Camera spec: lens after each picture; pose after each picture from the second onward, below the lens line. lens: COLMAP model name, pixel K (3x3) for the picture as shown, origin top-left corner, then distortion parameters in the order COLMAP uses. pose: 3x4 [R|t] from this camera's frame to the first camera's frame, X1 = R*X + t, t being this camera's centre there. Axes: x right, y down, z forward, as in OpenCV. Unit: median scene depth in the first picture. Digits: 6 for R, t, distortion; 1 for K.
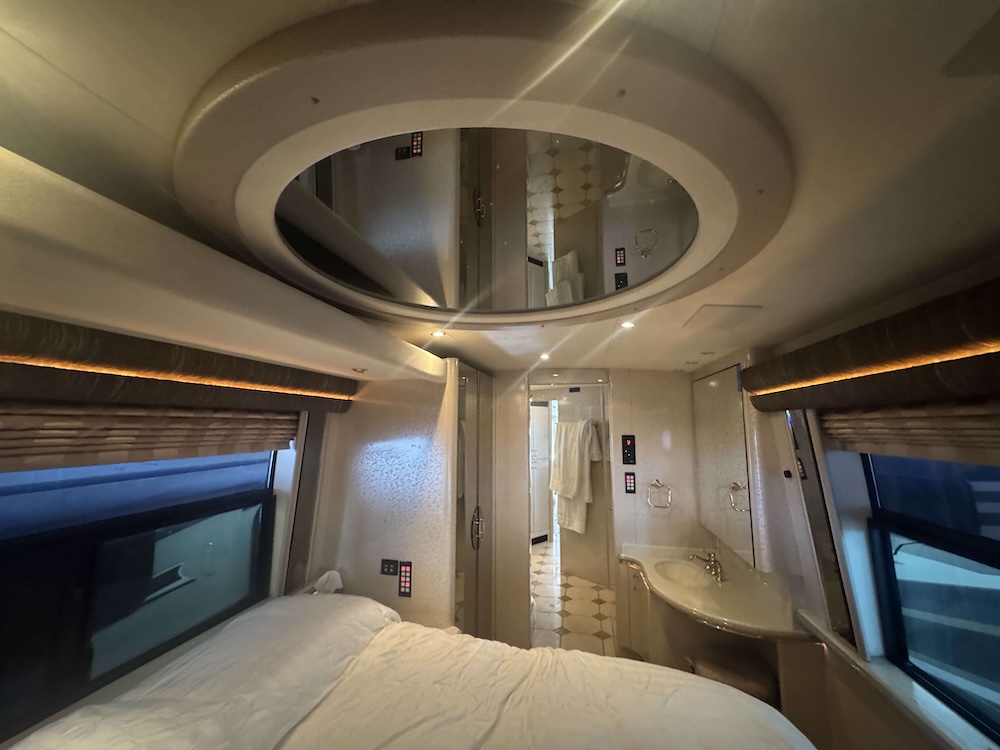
lens RADIAL K [[402.5, 0, 497.4], [0, 402.5, 371.7], [0, 0, 1]] dist [0.000665, 0.000695]
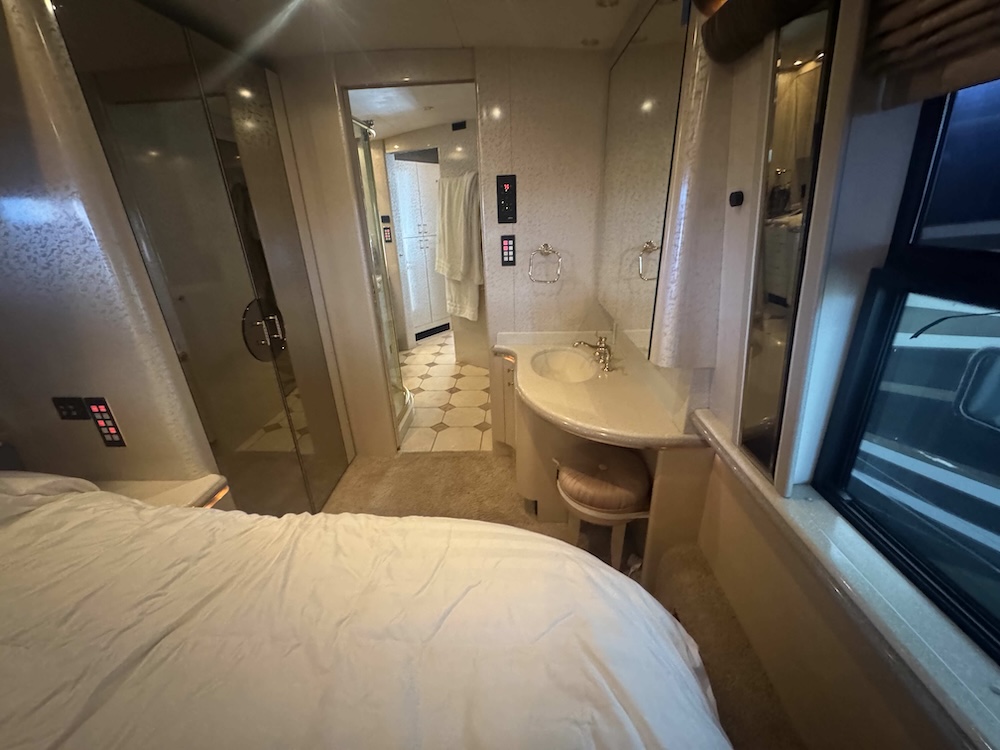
lens RADIAL K [[402.5, 0, 502.1], [0, 402.5, 373.0], [0, 0, 1]] dist [0.000665, 0.000695]
pose [[0.985661, -0.093650, 0.140367, 0.210505], [0.012293, 0.869498, 0.493784, 0.121369], [-0.168292, -0.484978, 0.858181, 0.317918]]
